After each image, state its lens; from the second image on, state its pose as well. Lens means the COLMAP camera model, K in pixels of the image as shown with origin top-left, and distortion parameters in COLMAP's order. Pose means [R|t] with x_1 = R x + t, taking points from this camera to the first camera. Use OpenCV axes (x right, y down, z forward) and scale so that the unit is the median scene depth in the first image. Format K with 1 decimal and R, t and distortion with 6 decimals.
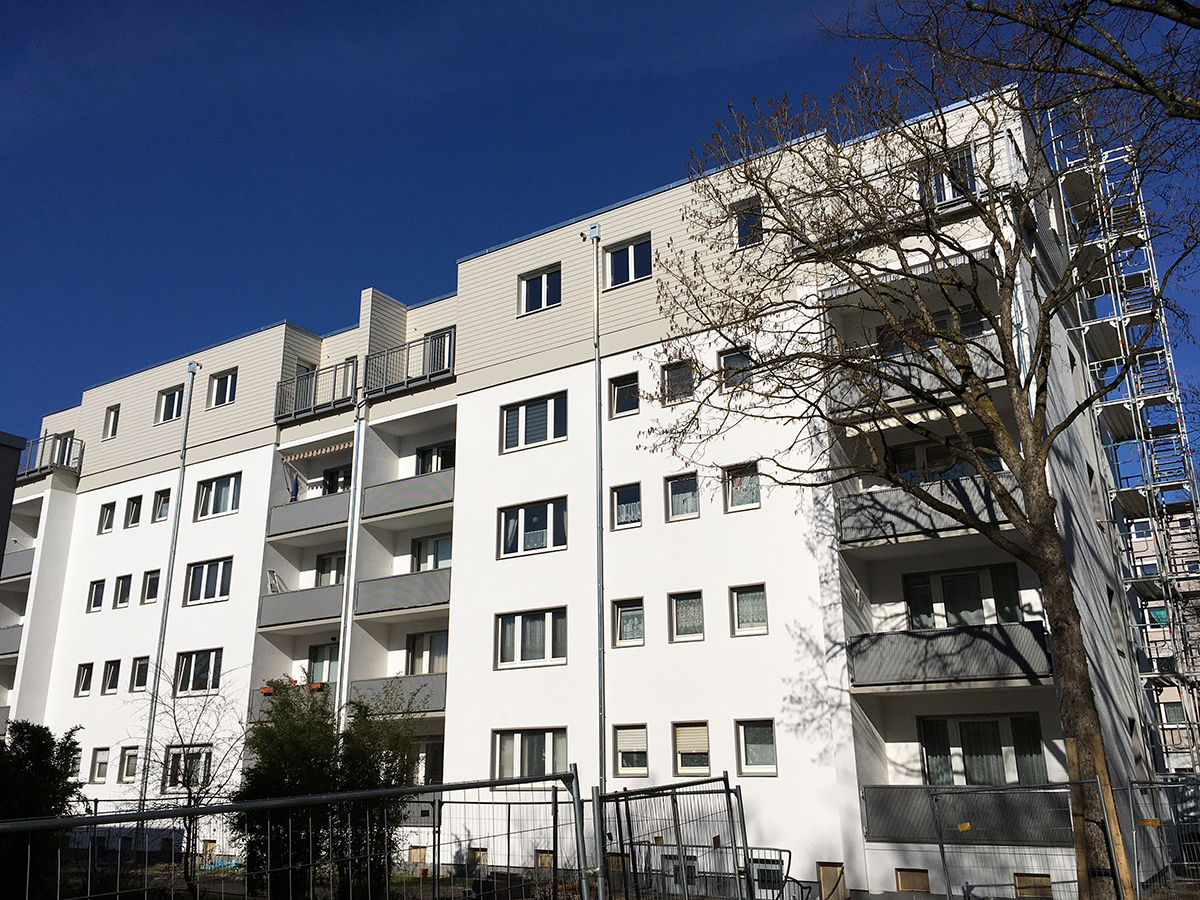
lens RADIAL K [[1067.7, 0, 600.0], [0, 1067.7, 450.0], [0, 0, 1]] dist [0.076316, -0.010825]
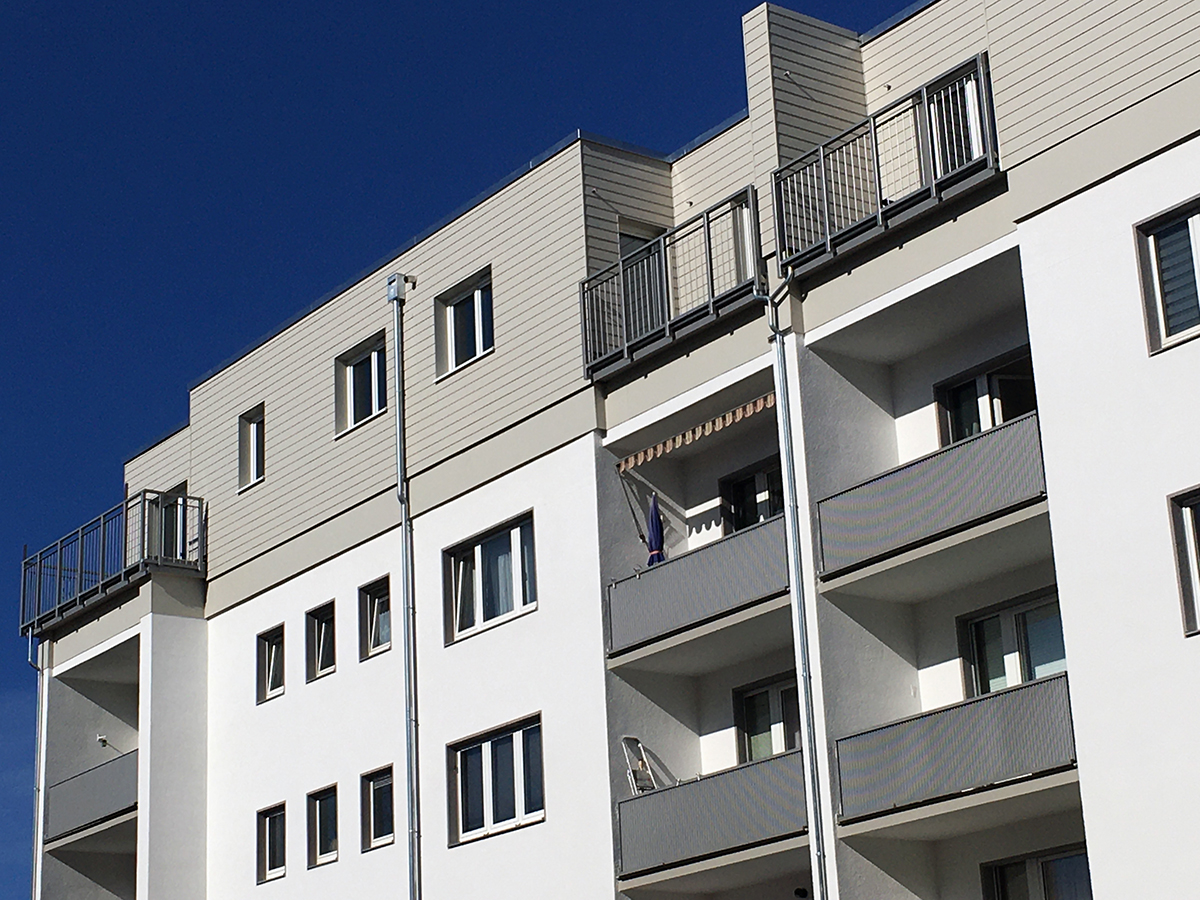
lens RADIAL K [[2435.4, 0, 600.0], [0, 2435.4, 450.0], [0, 0, 1]] dist [0.101797, 0.072585]
pose [[0.939035, -0.147130, -0.310752, -0.013198], [0.142914, 0.989065, -0.036428, 0.034857], [0.312713, -0.010203, 0.949793, 0.117372]]
